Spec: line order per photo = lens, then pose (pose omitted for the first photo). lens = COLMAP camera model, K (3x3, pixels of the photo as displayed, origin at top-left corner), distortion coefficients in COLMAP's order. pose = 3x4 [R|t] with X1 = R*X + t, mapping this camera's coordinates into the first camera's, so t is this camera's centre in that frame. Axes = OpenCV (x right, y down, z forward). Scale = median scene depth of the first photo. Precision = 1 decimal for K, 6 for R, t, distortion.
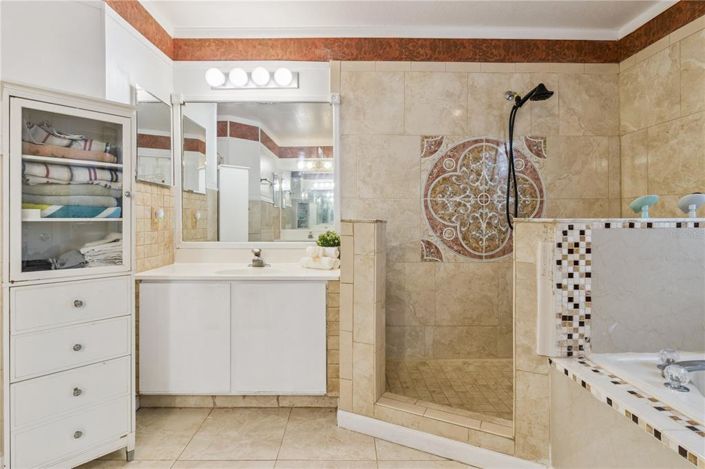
lens RADIAL K [[362.1, 0, 369.9], [0, 362.1, 219.4], [0, 0, 1]] dist [0.000232, 0.000956]
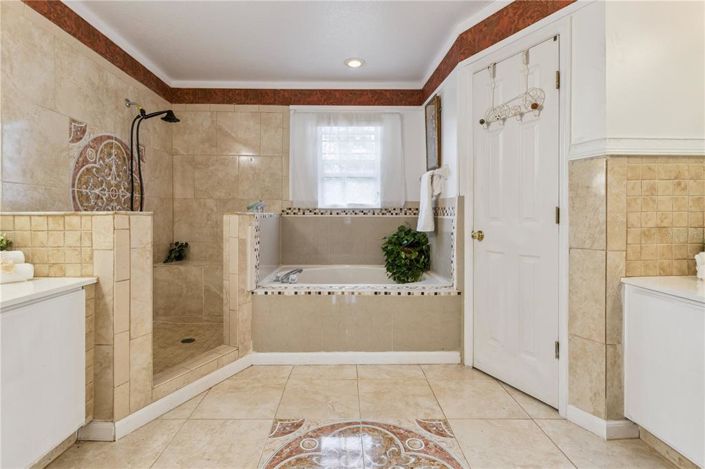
lens RADIAL K [[362.1, 0, 337.3], [0, 362.1, 215.2], [0, 0, 1]] dist [0.000232, 0.000956]
pose [[0.001964, -0.001968, 0.999996, -0.747044], [-0.005525, 0.999983, 0.001979, 0.002954], [-0.999983, -0.005529, 0.001953, 0.340365]]
